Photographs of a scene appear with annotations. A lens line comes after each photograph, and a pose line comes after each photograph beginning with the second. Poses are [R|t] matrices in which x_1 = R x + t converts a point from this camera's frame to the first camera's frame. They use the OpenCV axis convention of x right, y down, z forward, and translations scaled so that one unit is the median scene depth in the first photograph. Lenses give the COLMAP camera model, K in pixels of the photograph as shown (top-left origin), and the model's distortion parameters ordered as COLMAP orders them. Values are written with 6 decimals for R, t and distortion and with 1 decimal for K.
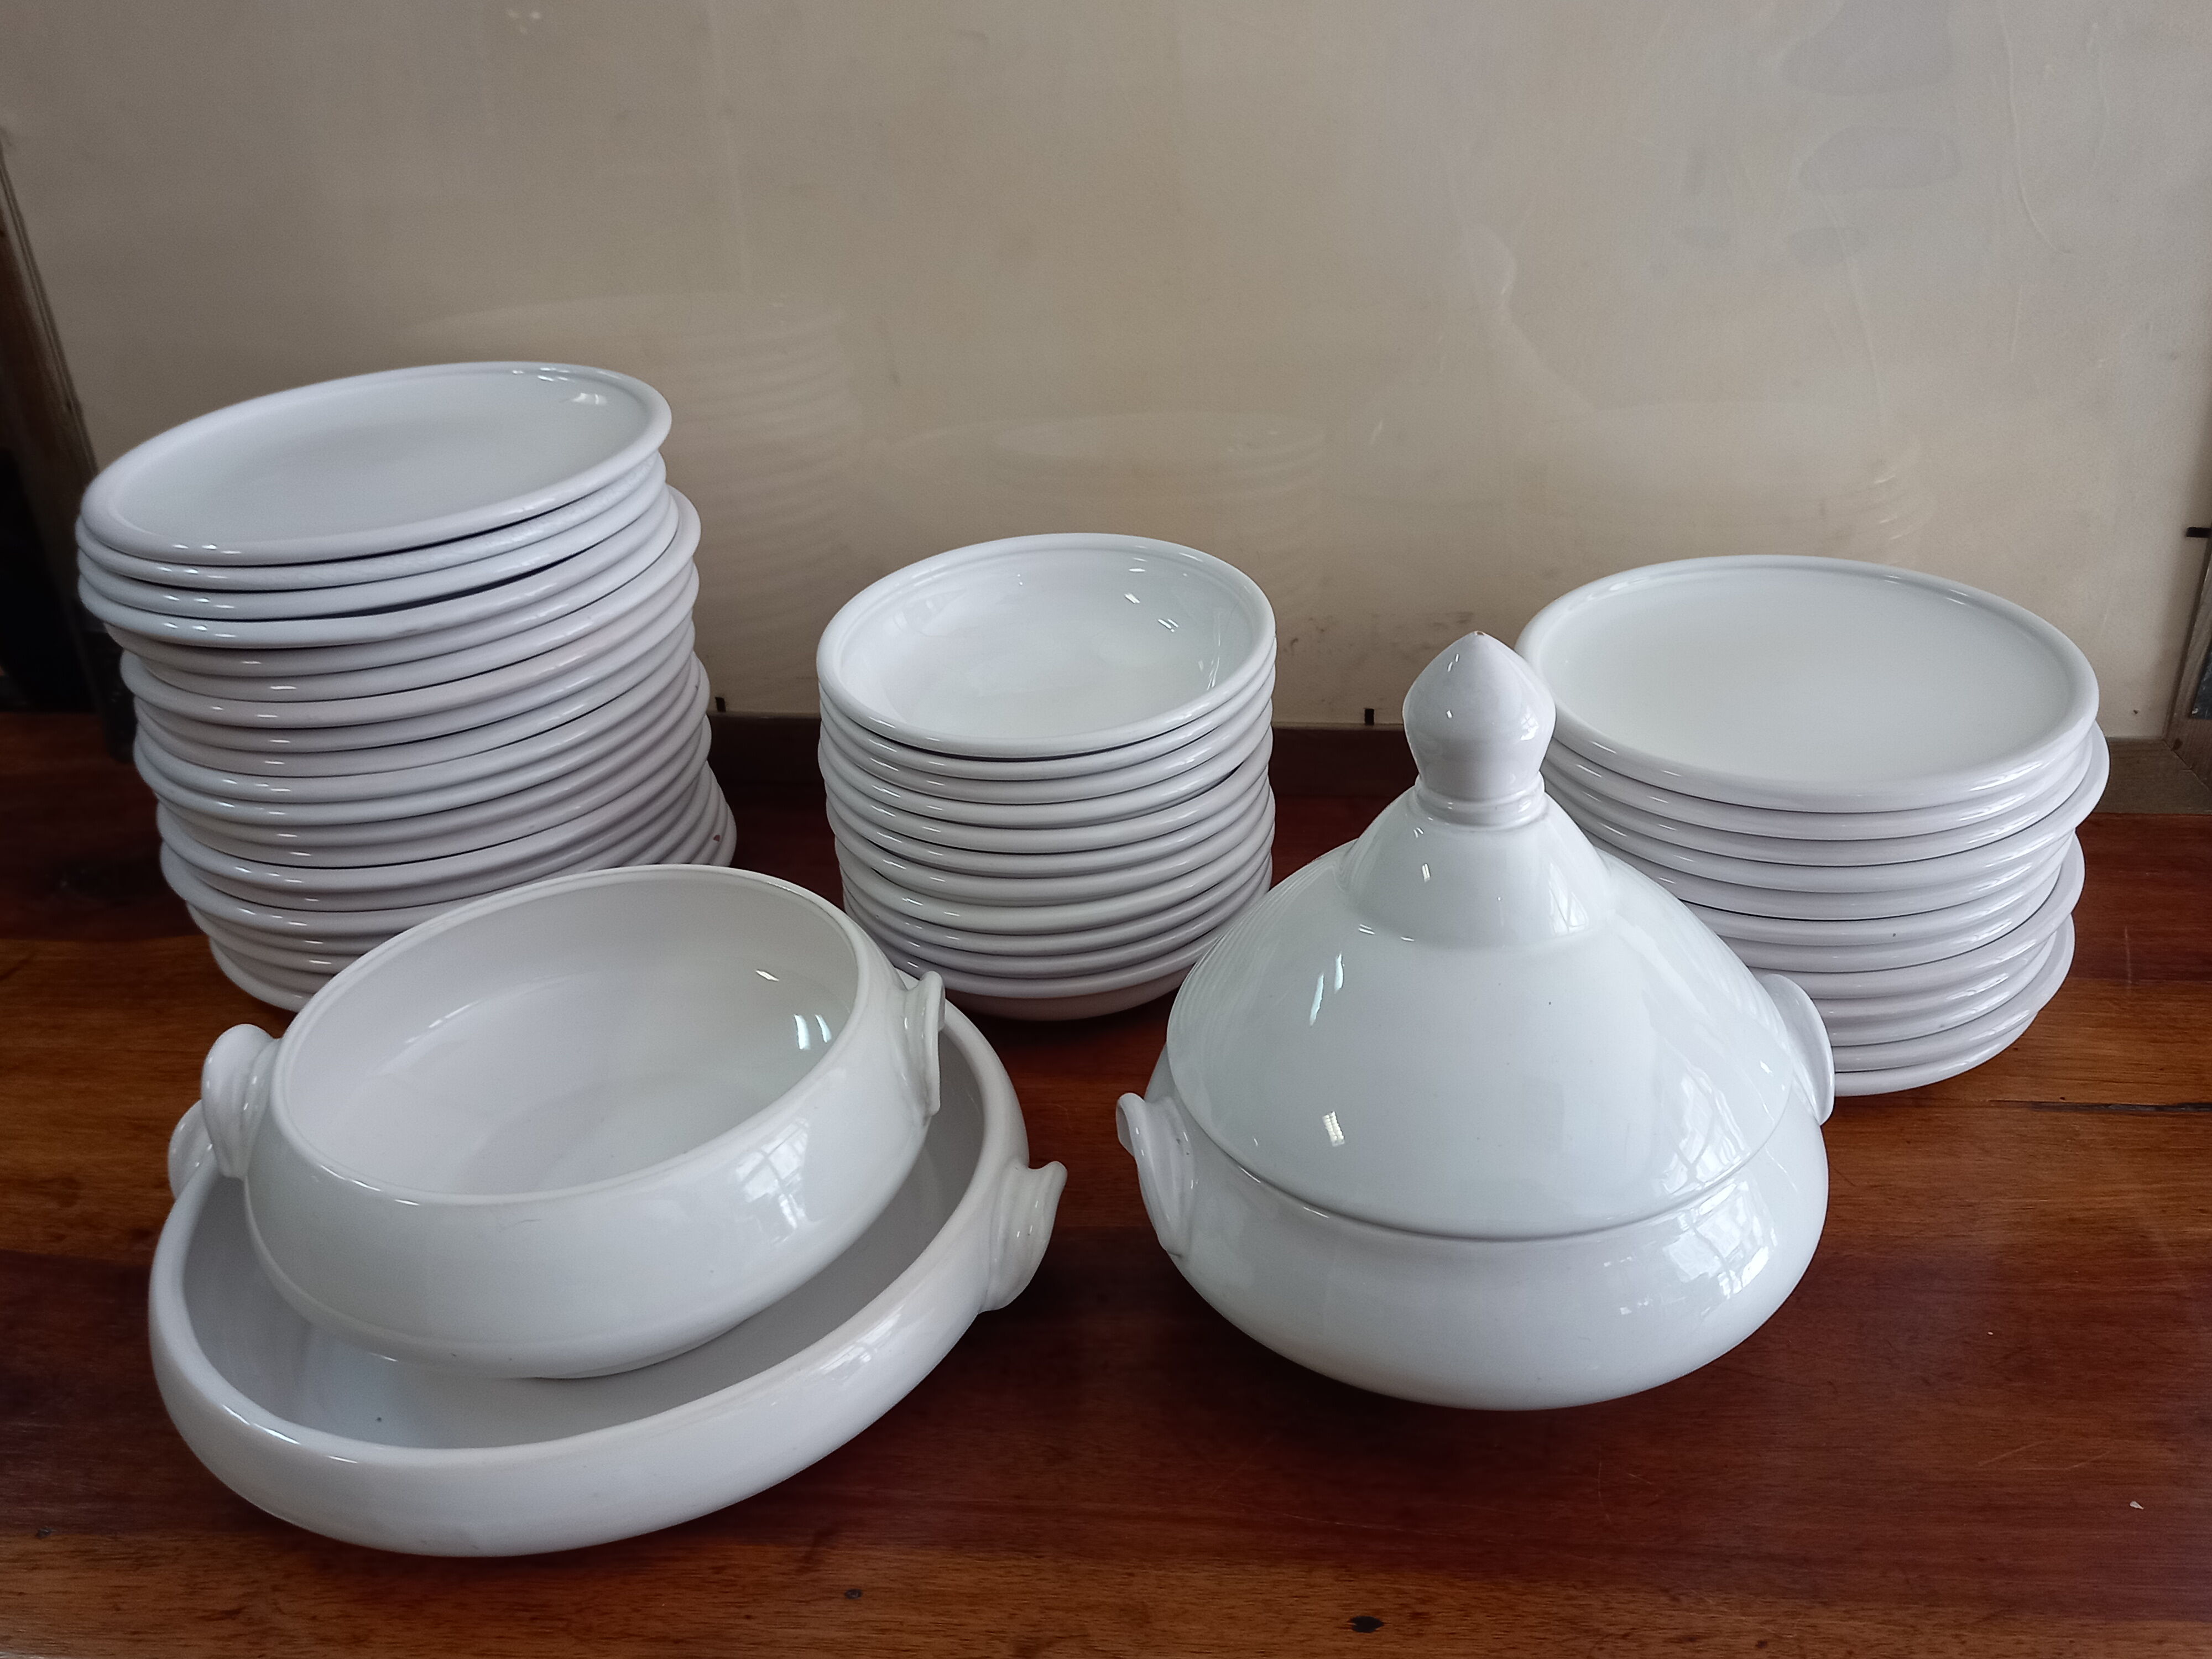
lens RADIAL K [[1806.8, 0, 1107.9], [0, 1806.8, 825.1], [0, 0, 1]] dist [0.042327, -0.055081]
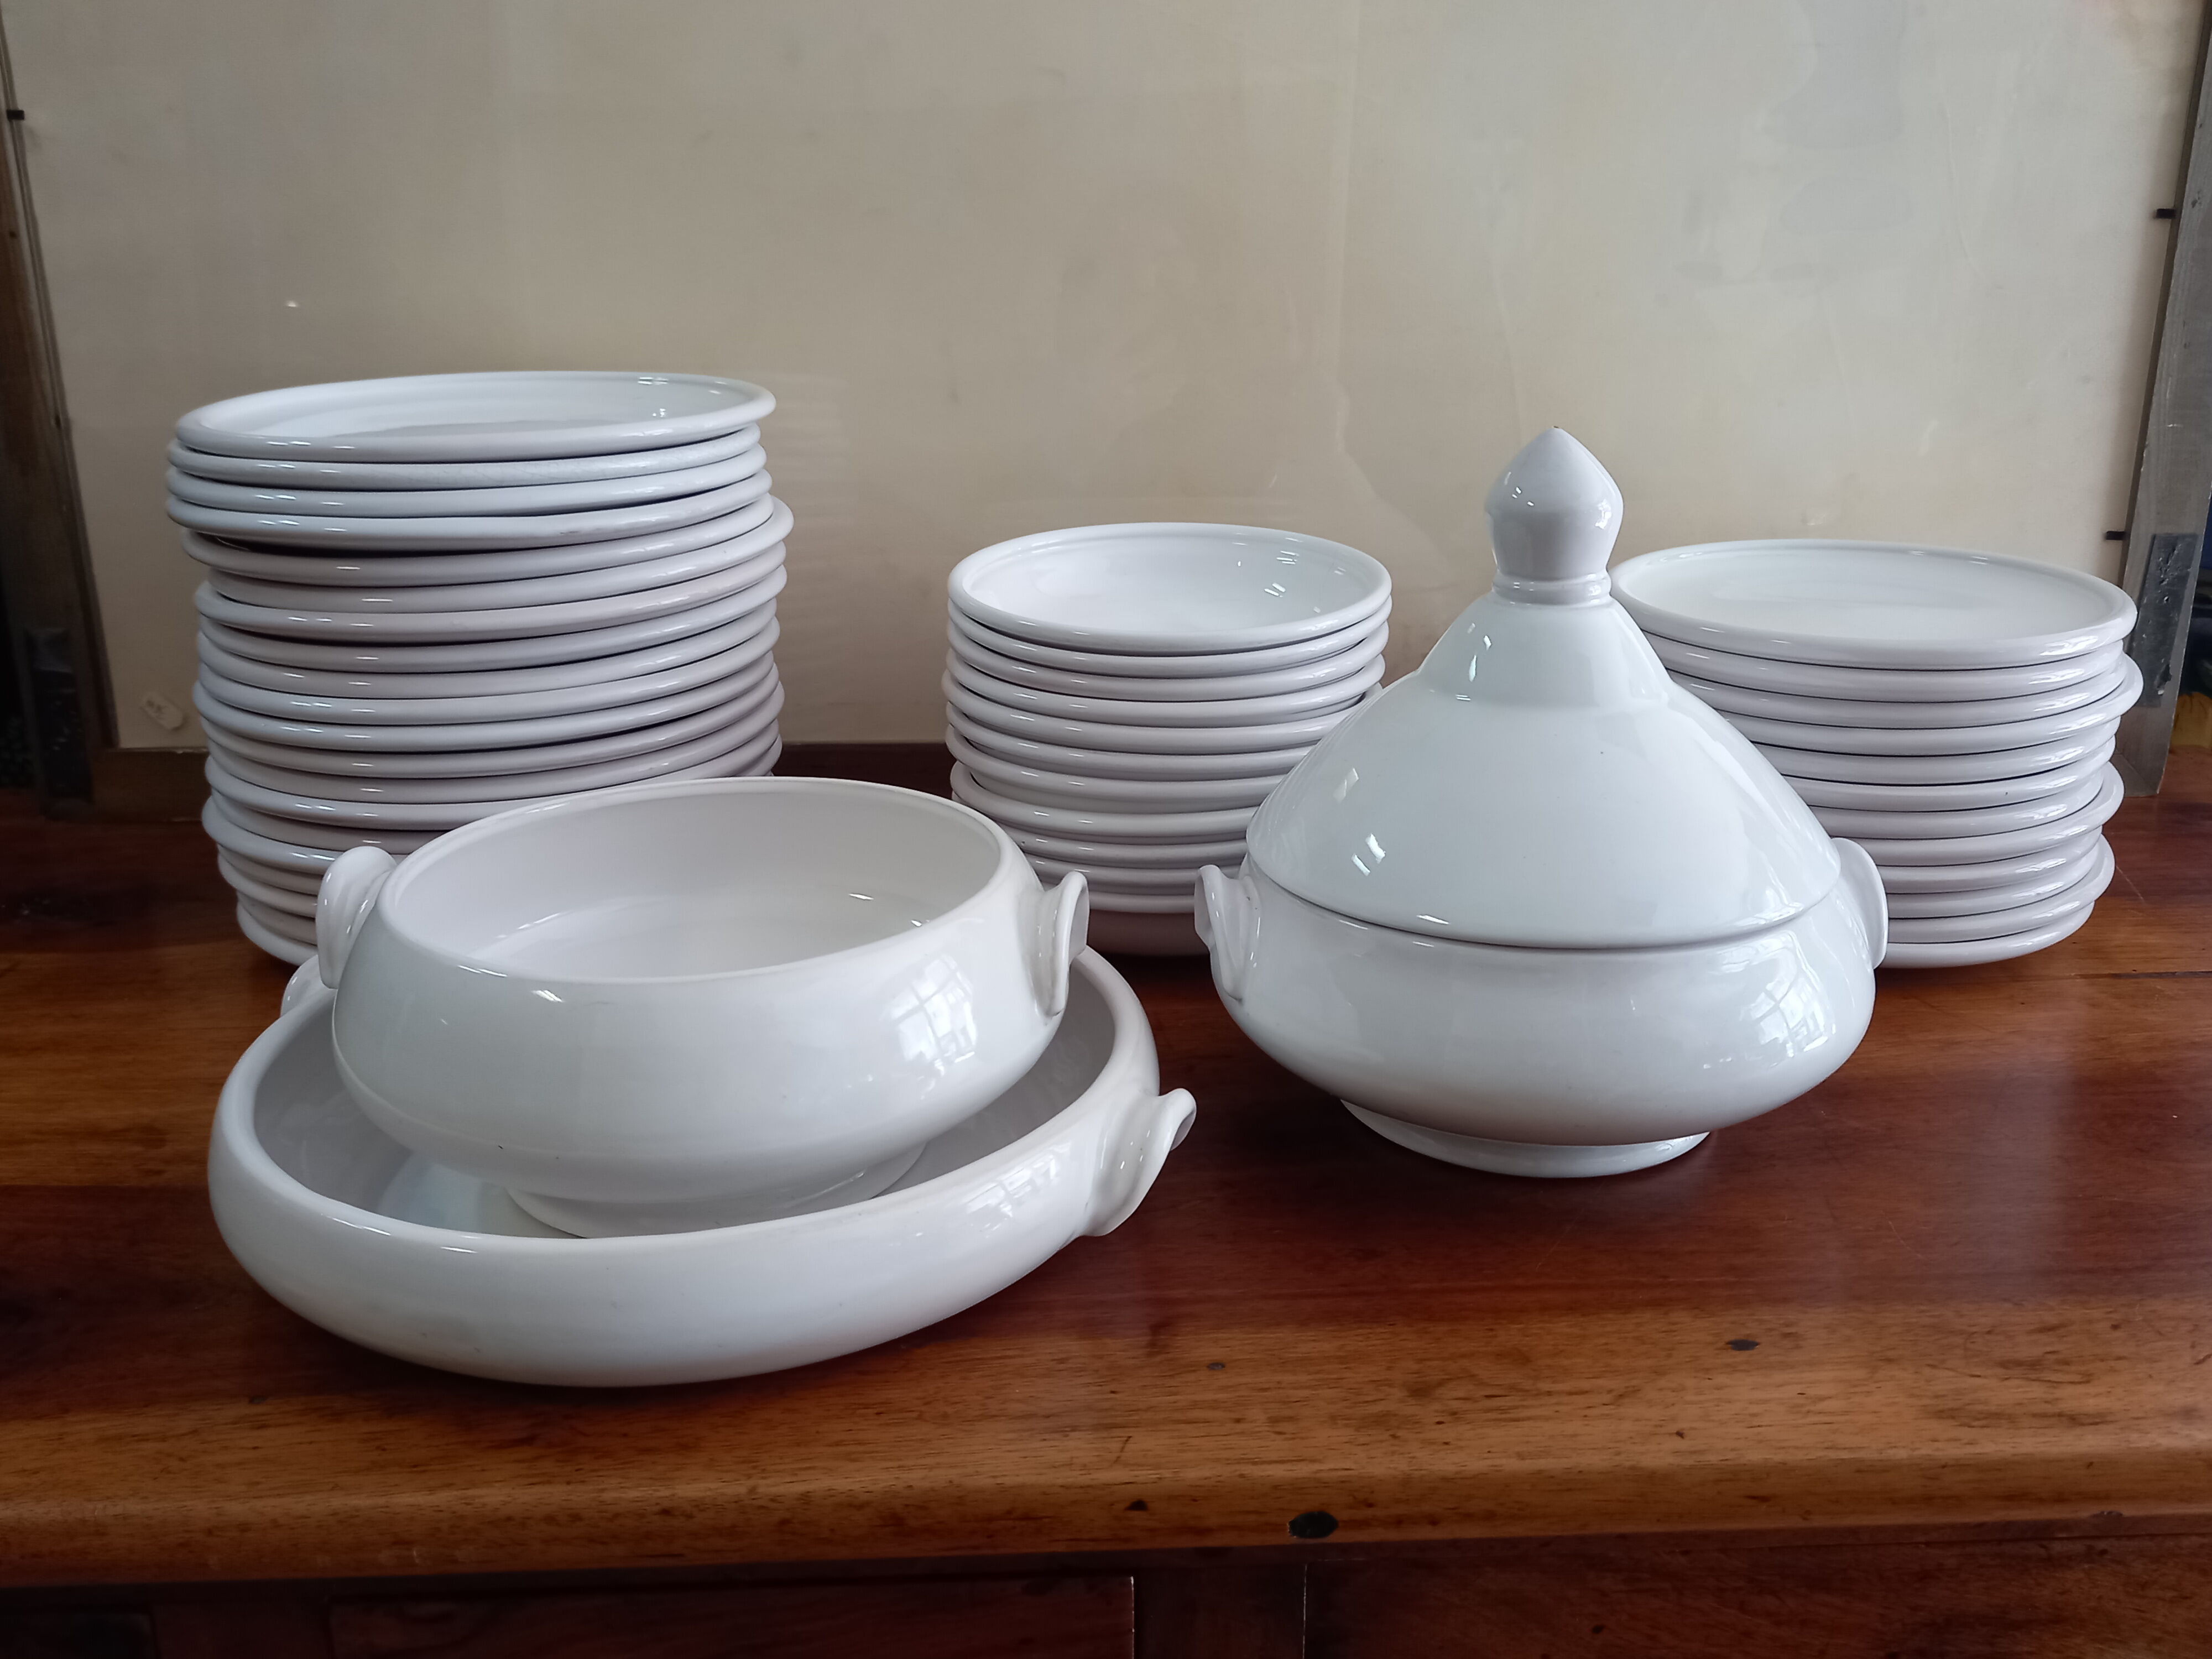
lens RADIAL K [[1799.6, 0, 1106.0], [0, 1799.6, 829.5], [0, 0, 1]] dist [0.050618, -0.061900]
pose [[0.984663, -0.007808, 0.174294, -0.351222], [0.039773, 0.982739, -0.180672, 0.308867], [-0.169875, 0.184833, 0.967977, 0.043076]]
